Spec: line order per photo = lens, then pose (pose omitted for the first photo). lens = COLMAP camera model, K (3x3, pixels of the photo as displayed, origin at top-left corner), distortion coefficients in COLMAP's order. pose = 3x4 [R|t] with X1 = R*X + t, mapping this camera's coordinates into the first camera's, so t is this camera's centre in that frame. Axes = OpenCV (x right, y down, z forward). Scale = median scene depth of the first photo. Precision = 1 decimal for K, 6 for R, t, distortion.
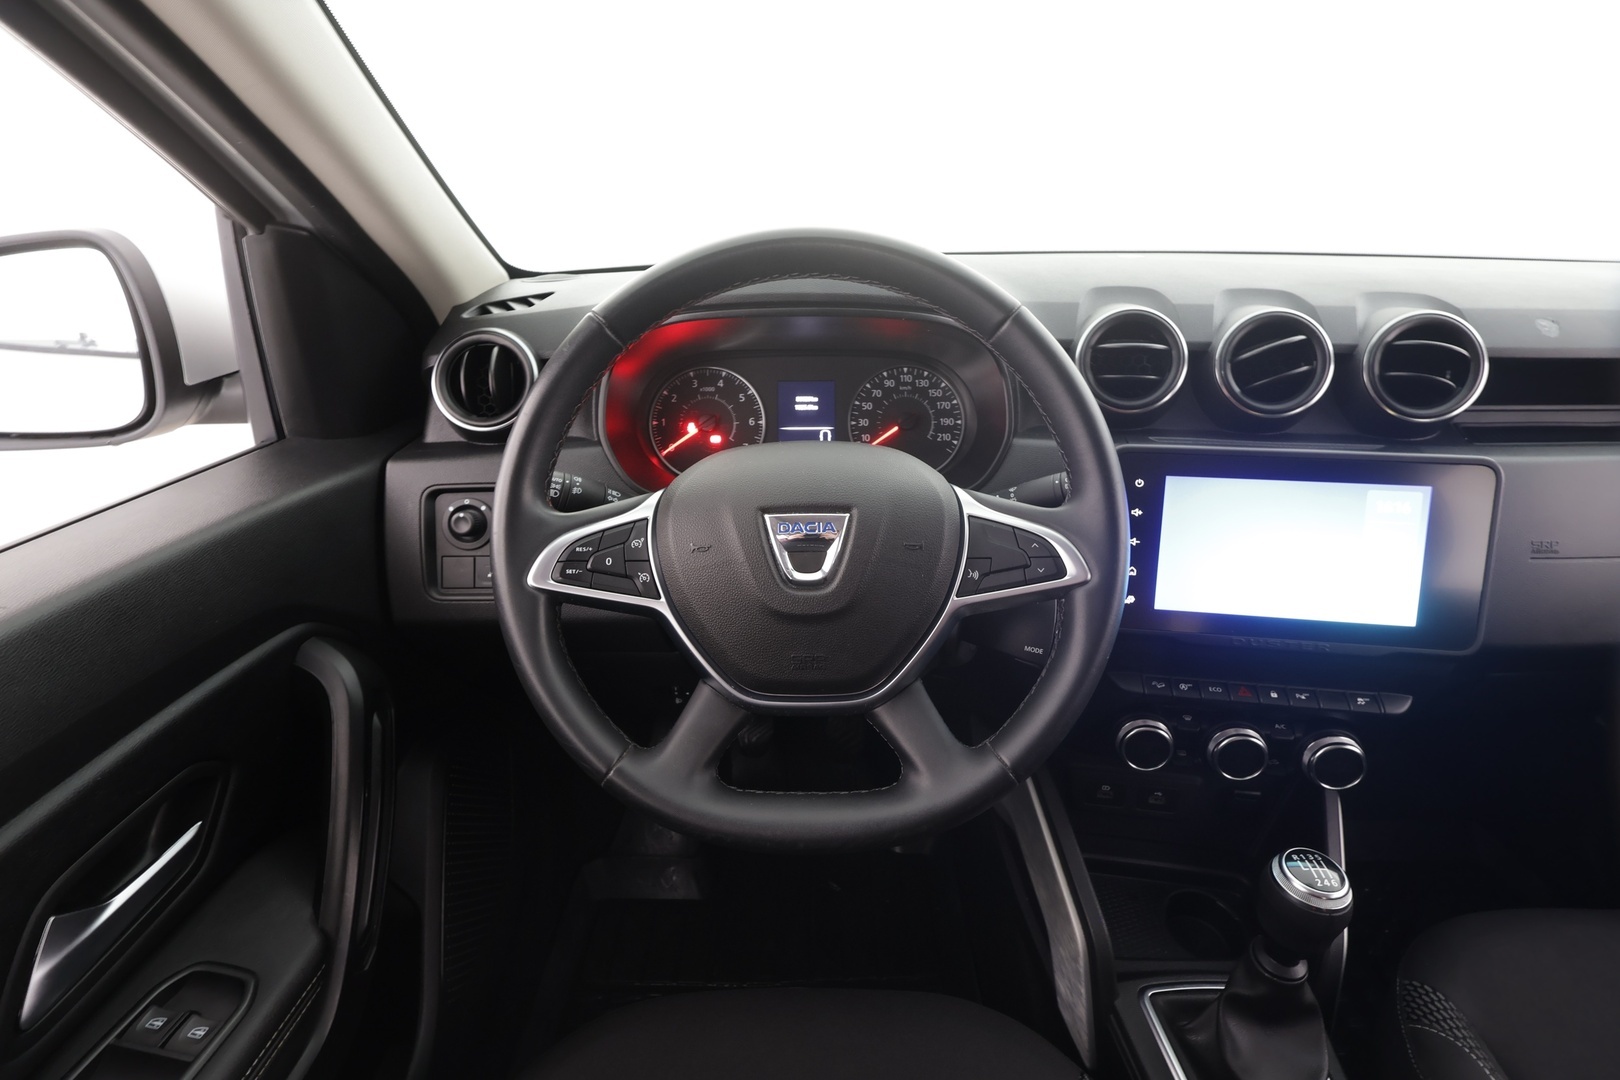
lens RADIAL K [[749.6, 0, 814.3], [0, 749.6, 542.6], [0, 0, 1]] dist [0.004815, 0.000546]
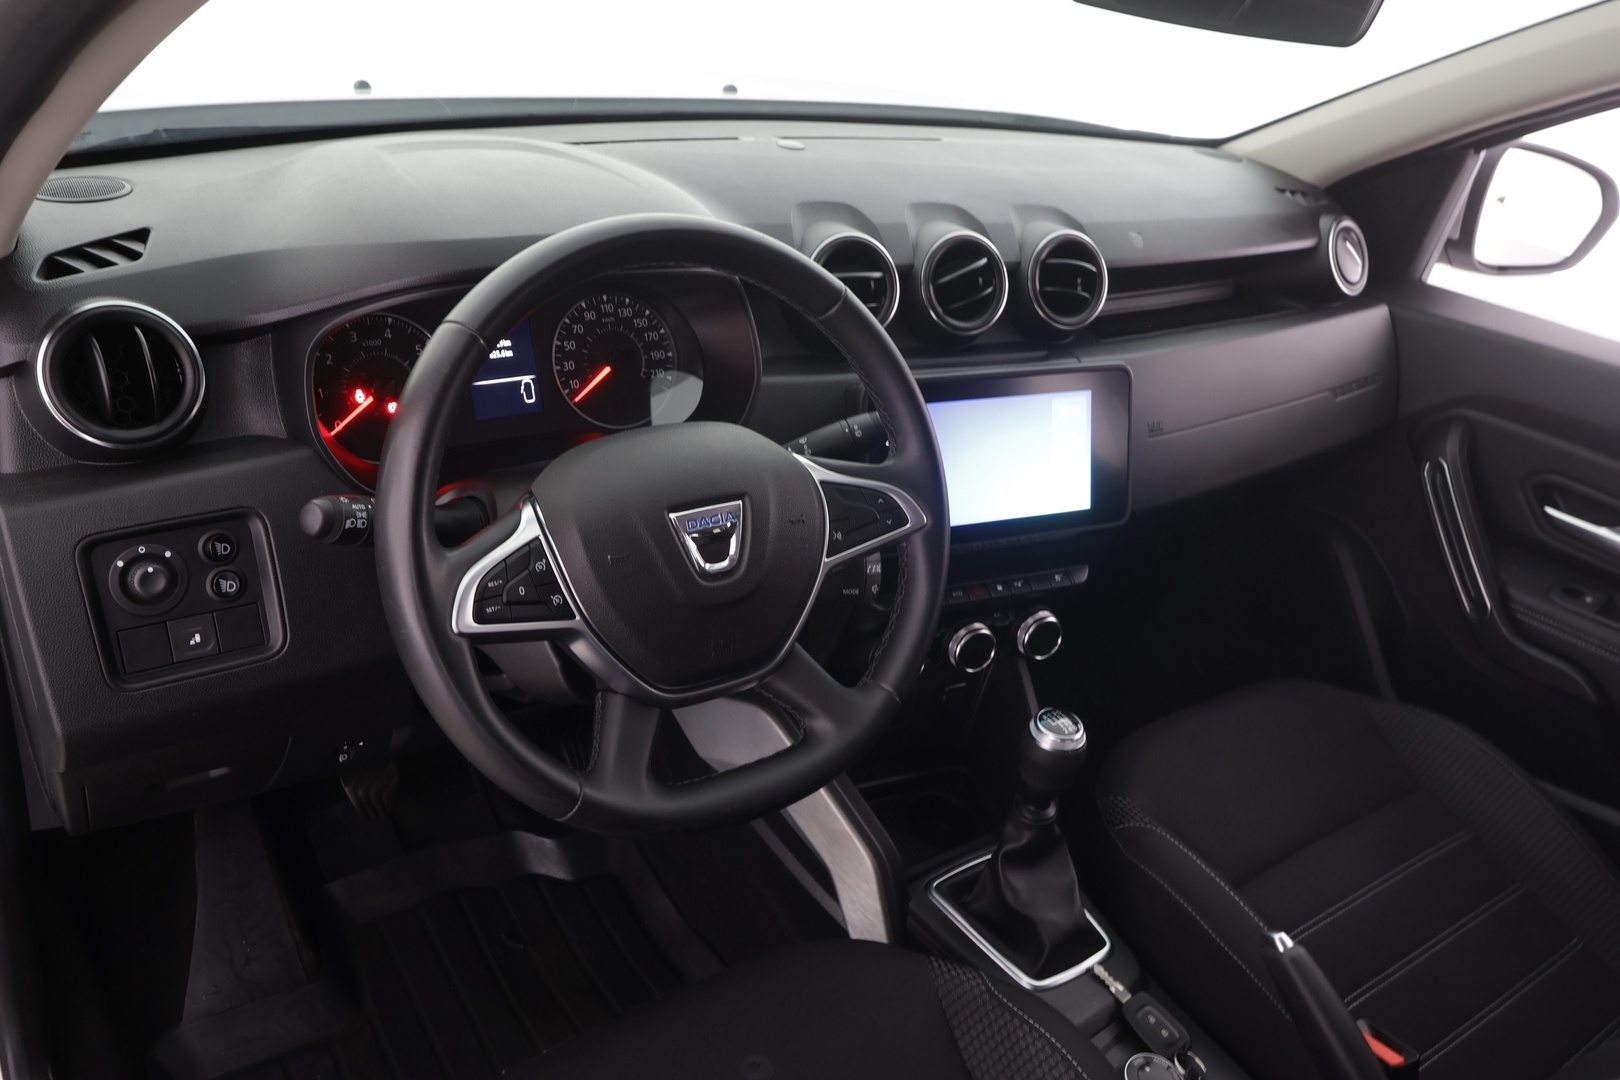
lens RADIAL K [[1257.9, 0, 816.7], [0, 1257.9, 537.8], [0, 0, 1]] dist [0.045295, 0.000437]
pose [[0.817148, -0.178112, 0.548220, -0.605554], [0.123163, 0.983050, 0.135805, -0.153146], [-0.563117, -0.043452, 0.825234, -0.374705]]
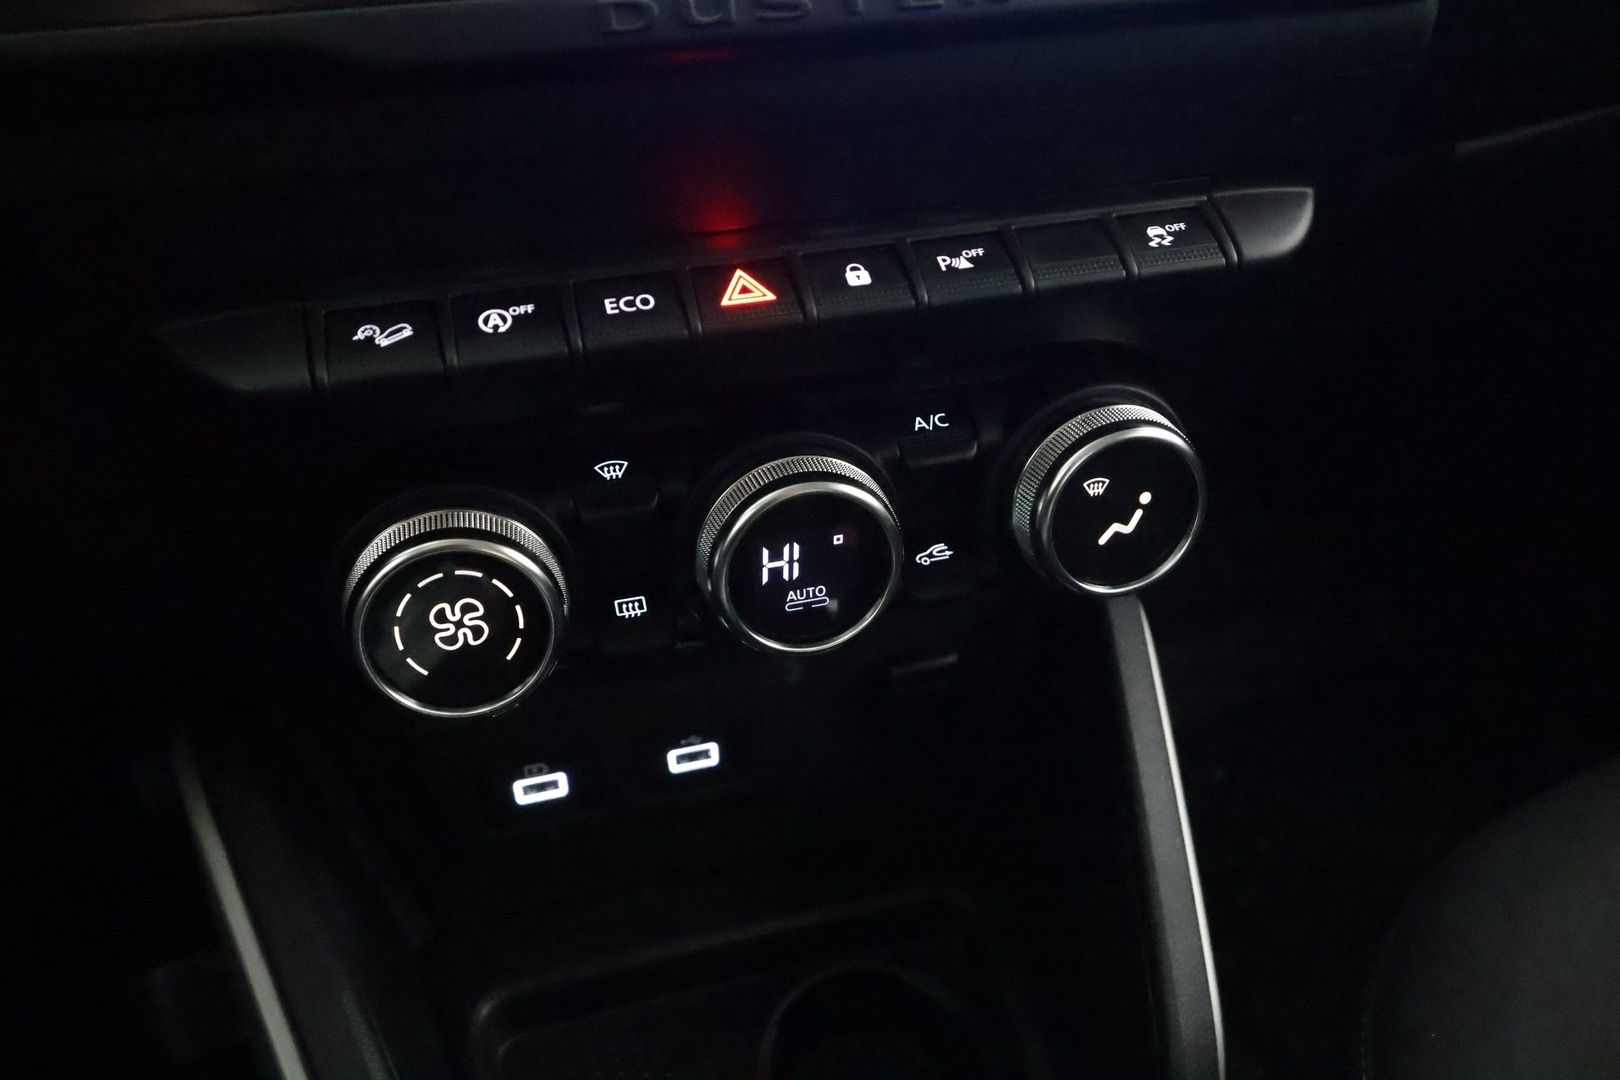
lens RADIAL K [[1279.5, 0, 797.2], [0, 1279.5, 545.1], [0, 0, 1]] dist [0.006121, 0.002628]
pose [[0.911719, -0.237951, 0.334886, 0.429560], [0.183888, 0.965328, 0.185277, 0.202135], [-0.367361, -0.107339, 0.923864, 0.611061]]
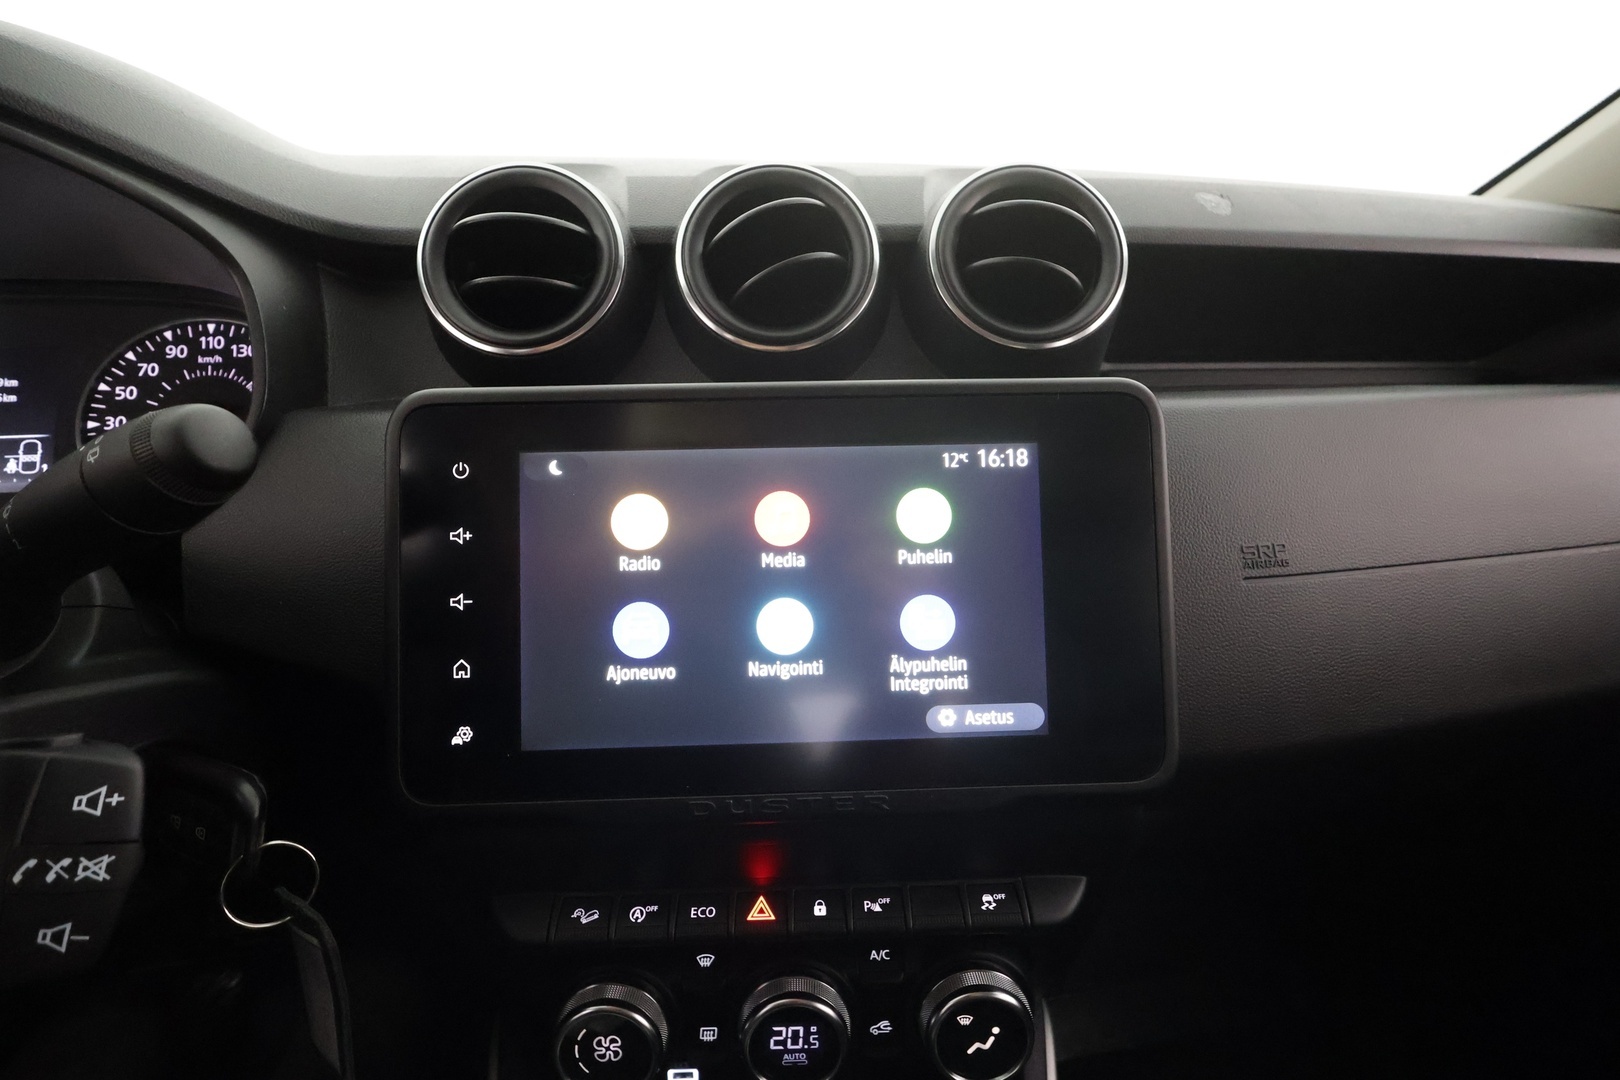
lens RADIAL K [[749.6, 0, 806.7], [0, 749.6, 544.2], [0, 0, 1]] dist [0.004815, 0.000546]
pose [[0.982657, -0.057646, 0.176244, 0.523613], [0.082444, 0.987164, -0.136787, 0.040663], [-0.166096, 0.148945, 0.974796, 0.501563]]
